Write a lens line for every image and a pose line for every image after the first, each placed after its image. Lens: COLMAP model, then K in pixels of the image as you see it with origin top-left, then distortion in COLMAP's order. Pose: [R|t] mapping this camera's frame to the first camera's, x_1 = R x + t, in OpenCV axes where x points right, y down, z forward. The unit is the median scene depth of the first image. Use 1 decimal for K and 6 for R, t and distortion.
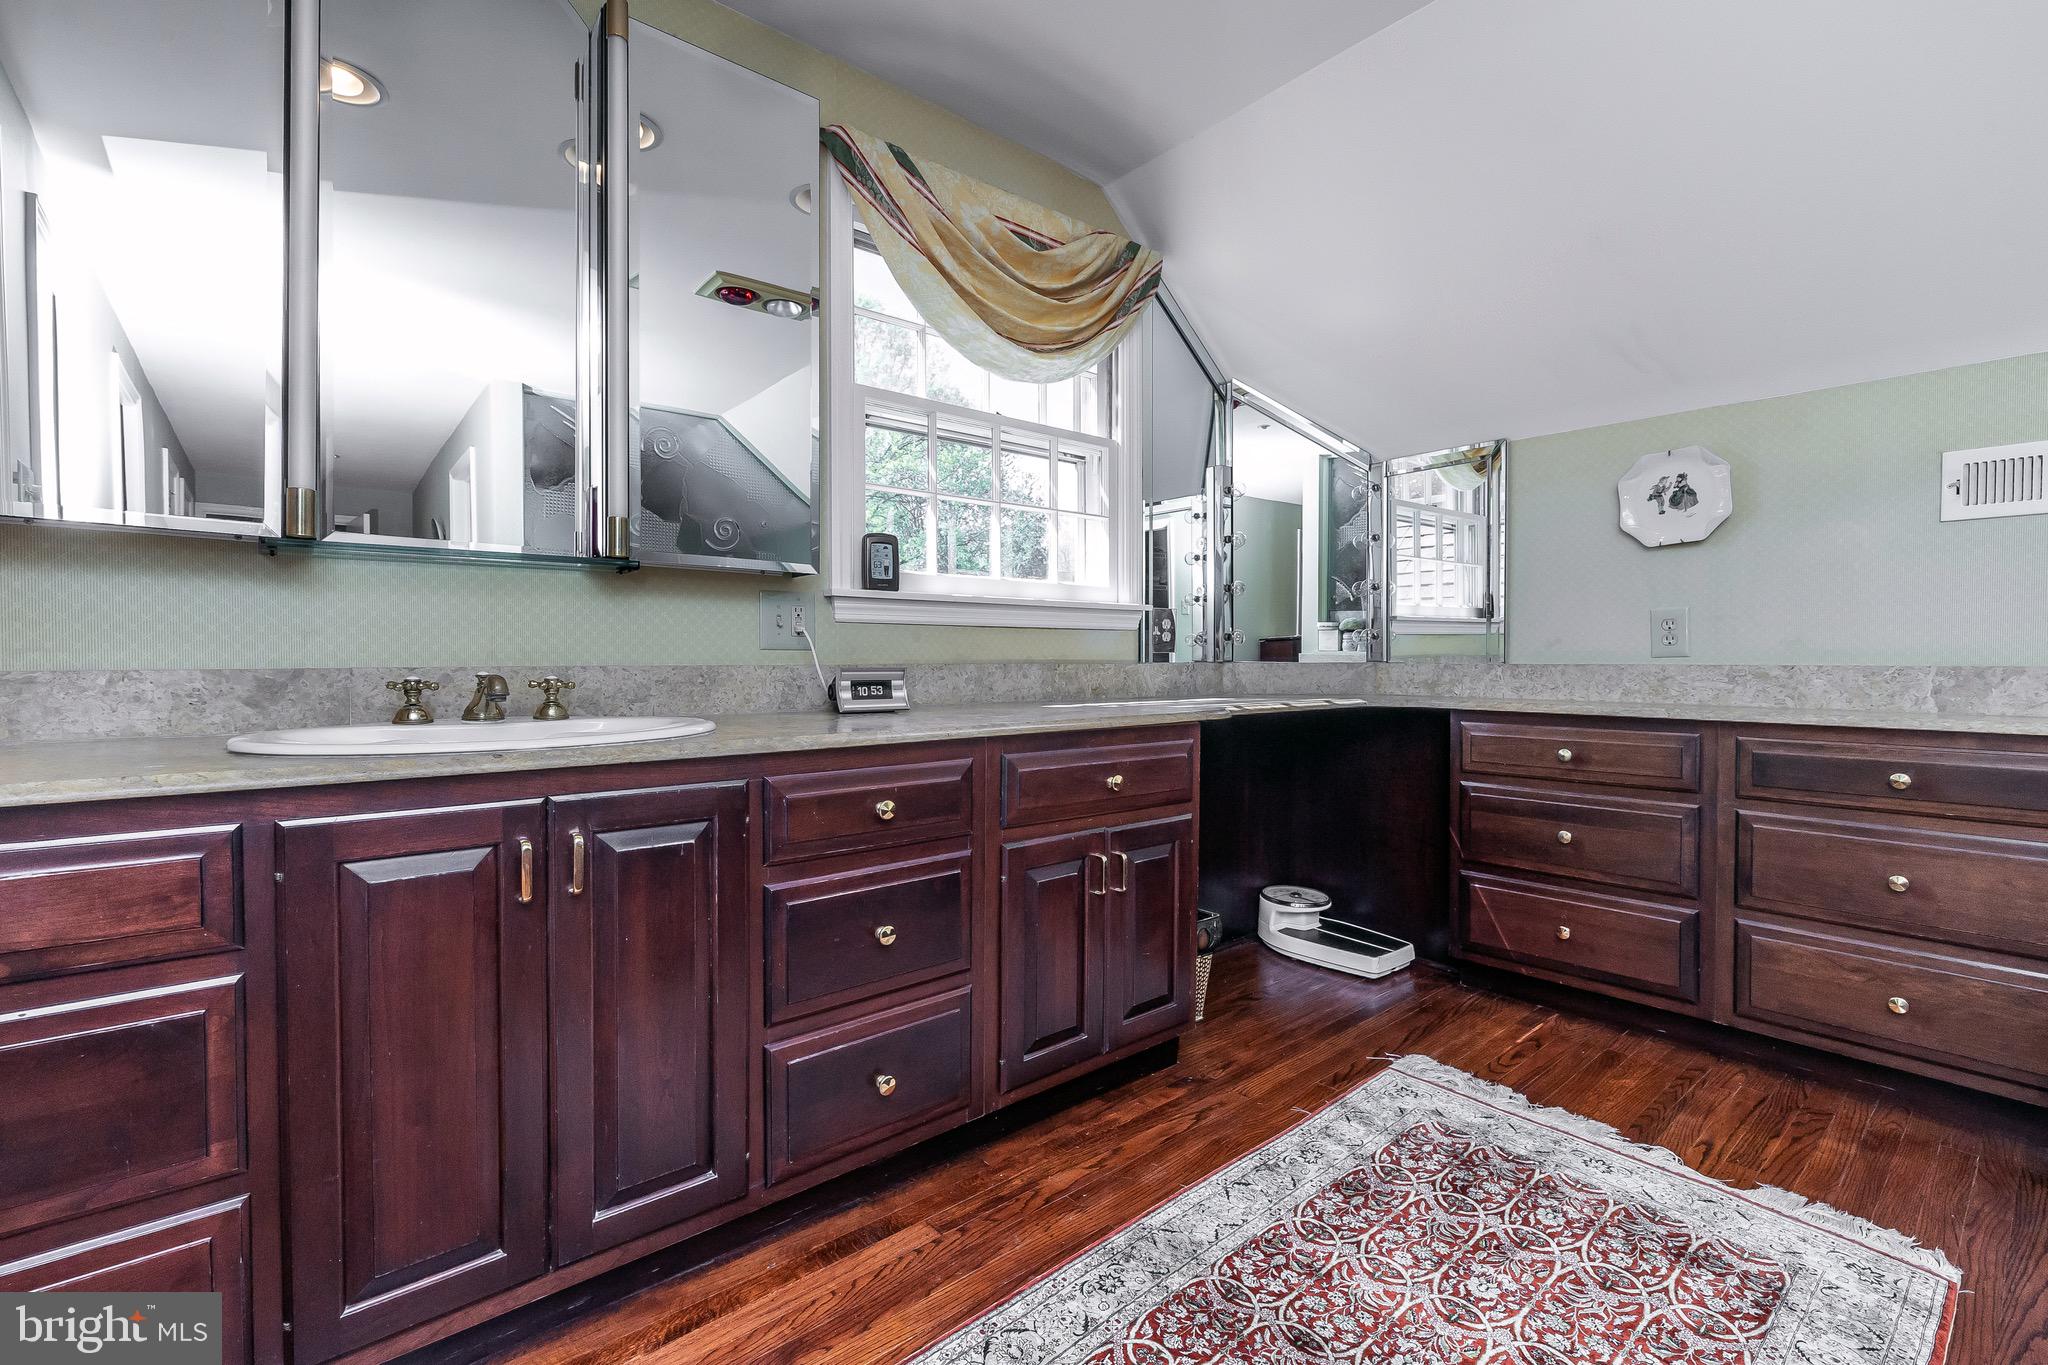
lens RADIAL K [[896.6, 0, 1031.8], [0, 896.6, 675.7], [0, 0, 1]] dist [-0.003570, 0.000450]
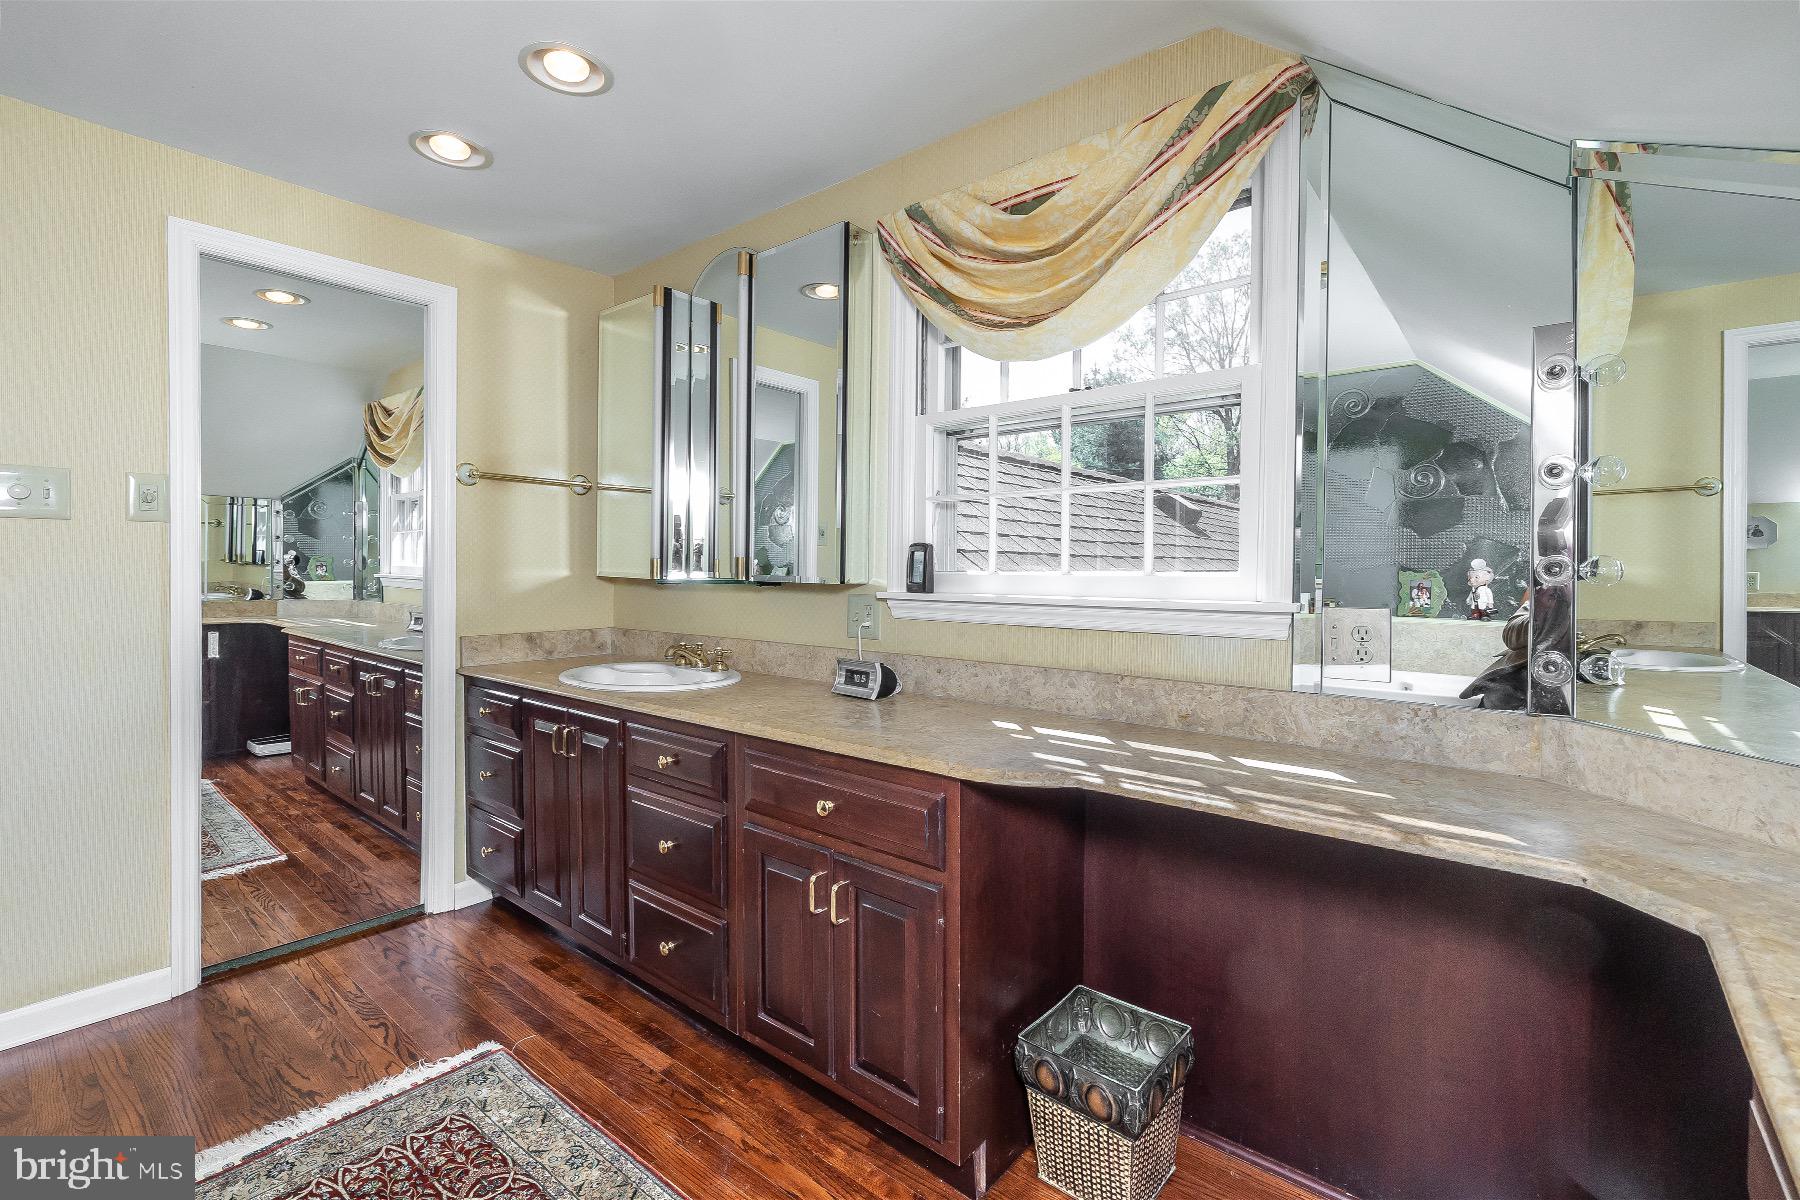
lens RADIAL K [[789.2, 0, 883.4], [0, 789.2, 573.1], [0, 0, 1]] dist [-0.001551, -0.000373]
pose [[0.175239, 0.009677, -0.984478, 0.878416], [-0.025487, 0.999661, 0.005290, -0.132683], [0.984196, 0.024164, 0.175426, 0.830502]]
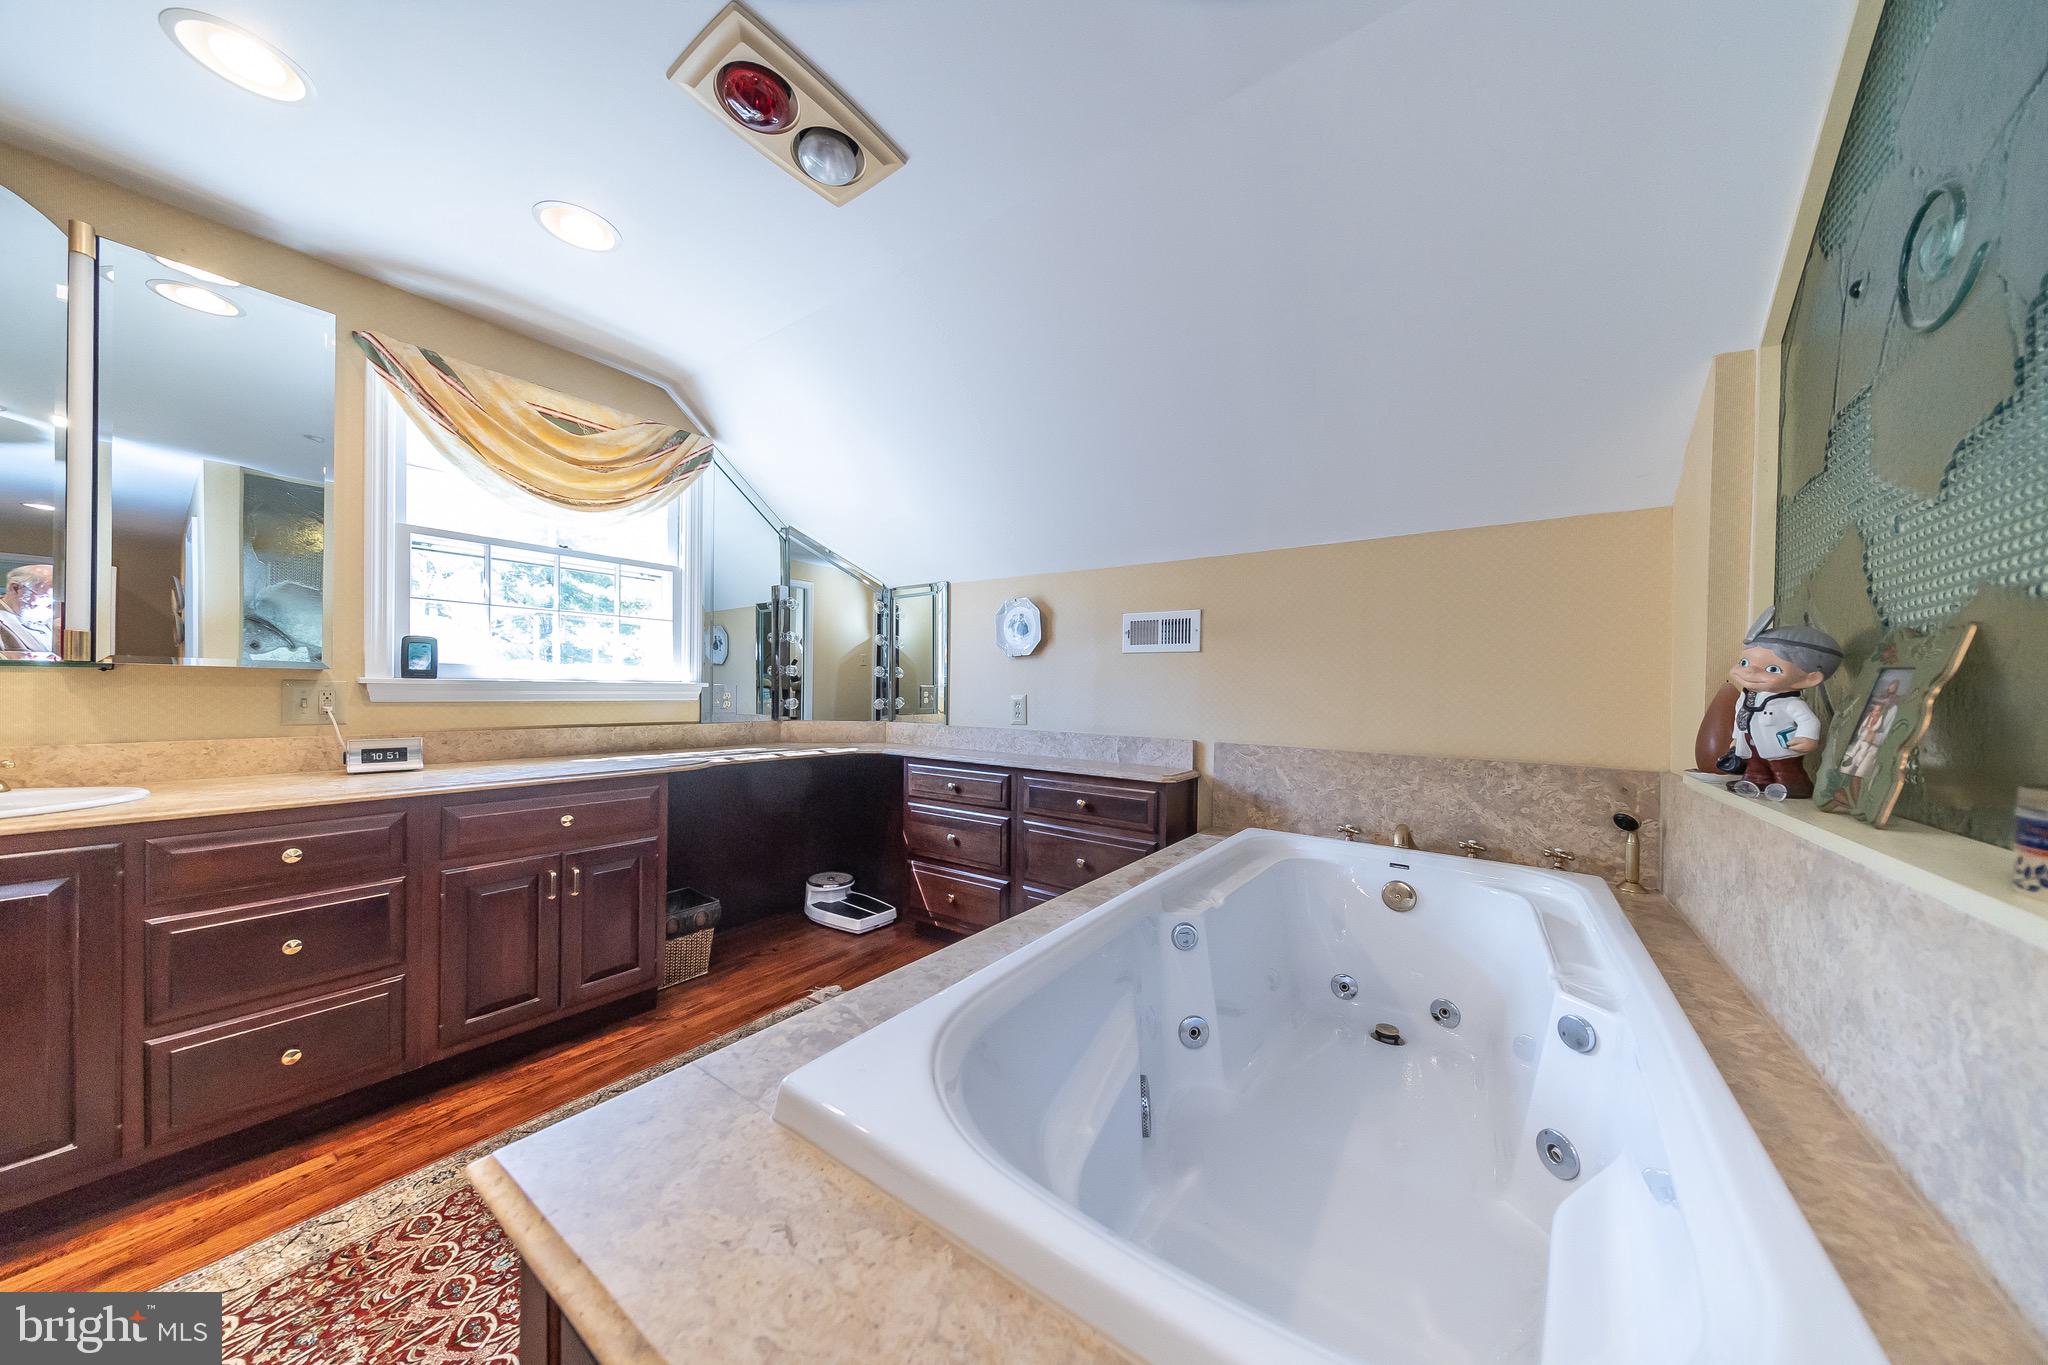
lens RADIAL K [[660.1, 0, 1025.8], [0, 660.1, 696.2], [0, 0, 1]] dist [0.004946, -0.000146]
pose [[0.968596, 0.011755, 0.248362, 0.499905], [-0.009630, 0.999906, -0.009769, -0.071726], [-0.248454, 0.007070, 0.968618, -0.200684]]
